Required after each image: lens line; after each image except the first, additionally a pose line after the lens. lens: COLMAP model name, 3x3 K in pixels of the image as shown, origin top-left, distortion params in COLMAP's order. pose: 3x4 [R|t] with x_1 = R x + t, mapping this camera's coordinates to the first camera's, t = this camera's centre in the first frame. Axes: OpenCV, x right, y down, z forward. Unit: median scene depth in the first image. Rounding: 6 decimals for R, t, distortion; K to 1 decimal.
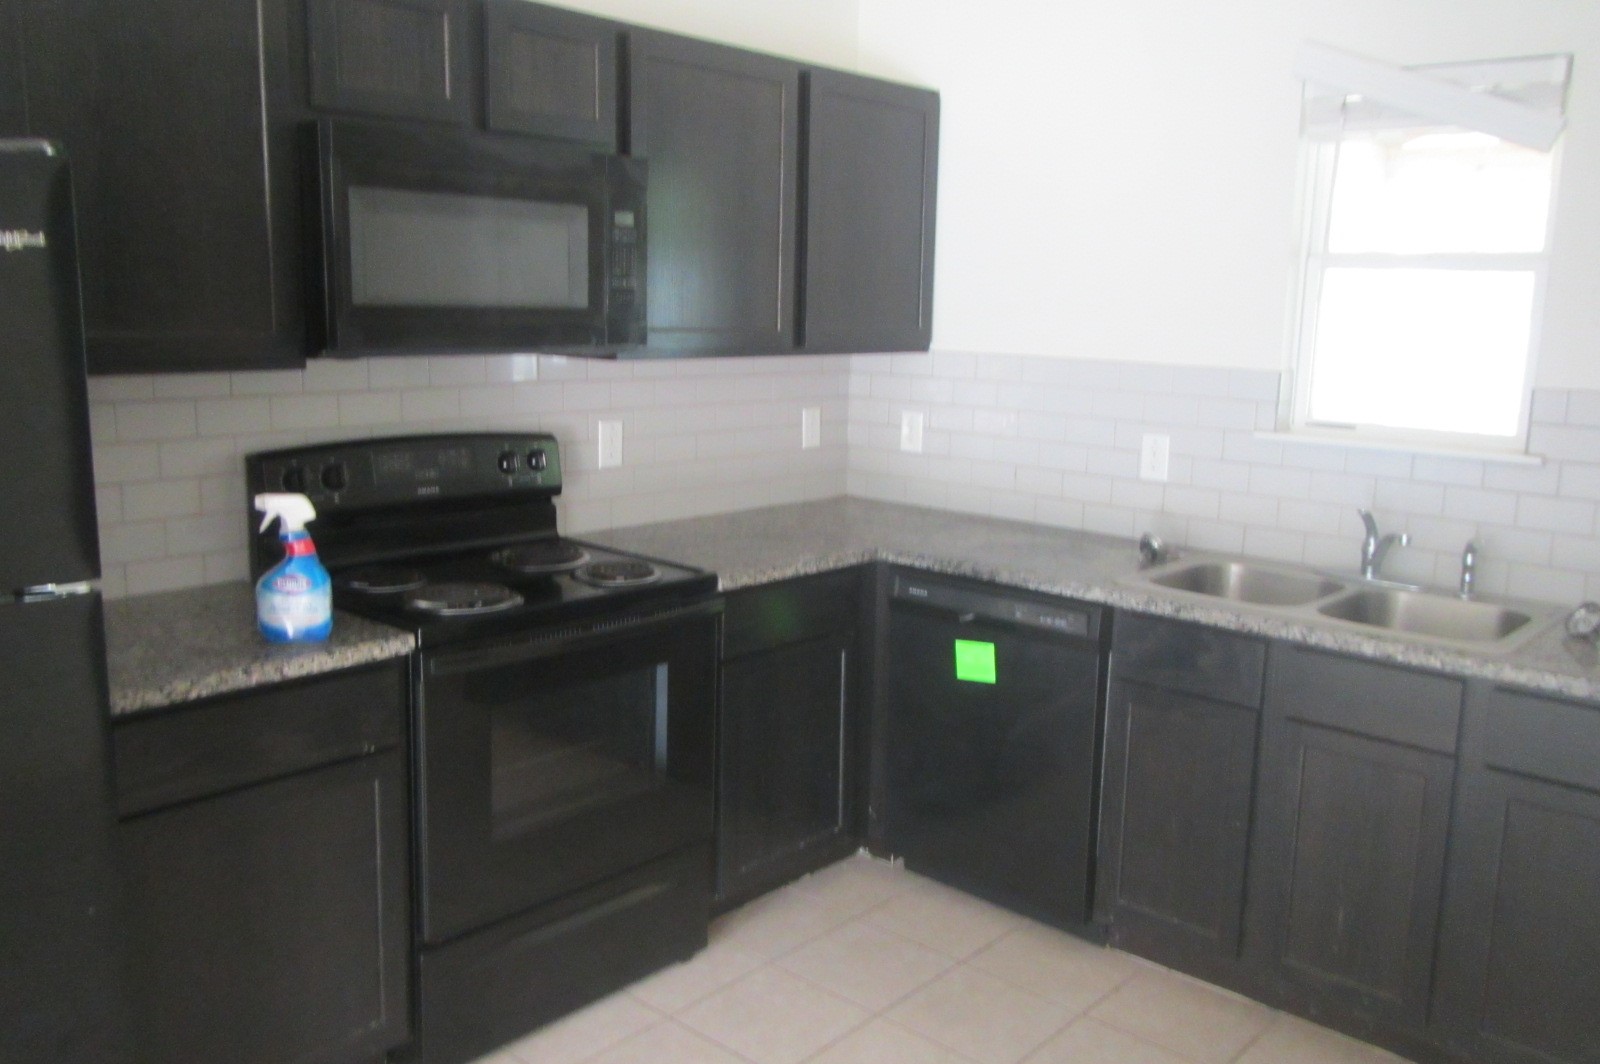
lens RADIAL K [[1325.4, 0, 800.0], [0, 1325.4, 532.0], [0, 0, 1]] dist [0.000846, 0.004349]
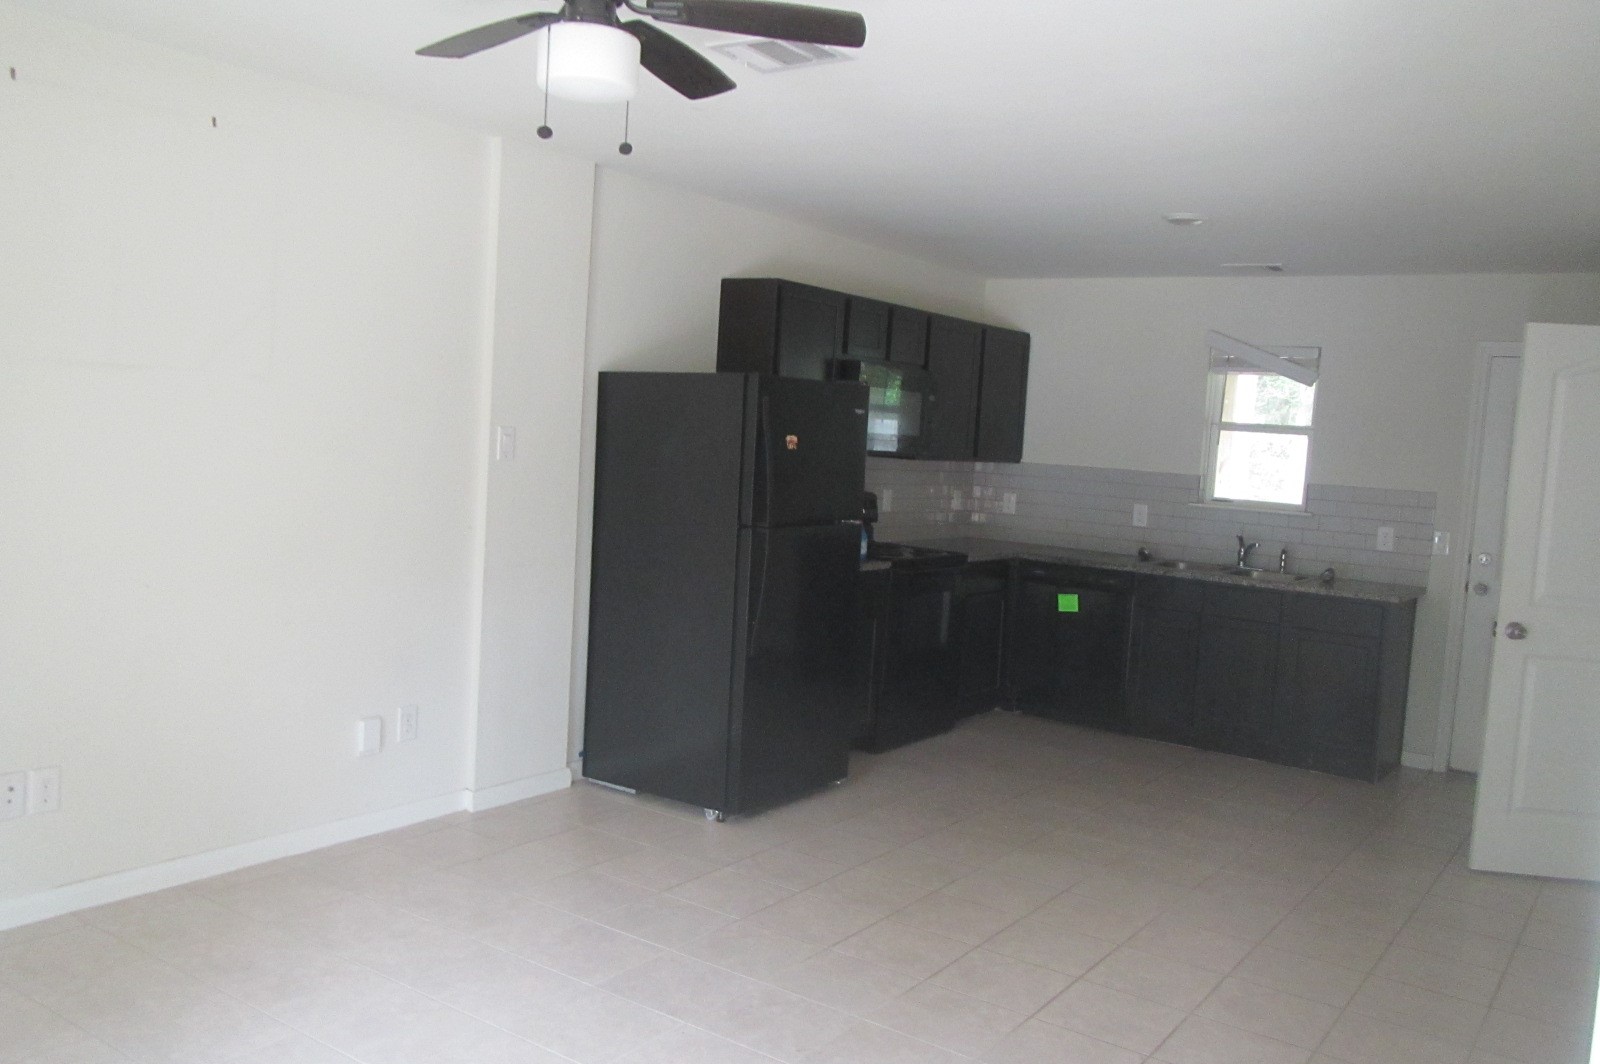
lens RADIAL K [[1363.4, 0, 802.5], [0, 1363.4, 562.8], [0, 0, 1]] dist [0.002209, 0.003427]
pose [[0.991141, 0.025124, 0.130419, -0.610961], [-0.015255, 0.996981, -0.076126, 0.215527], [-0.131938, 0.073462, 0.988532, -1.190831]]
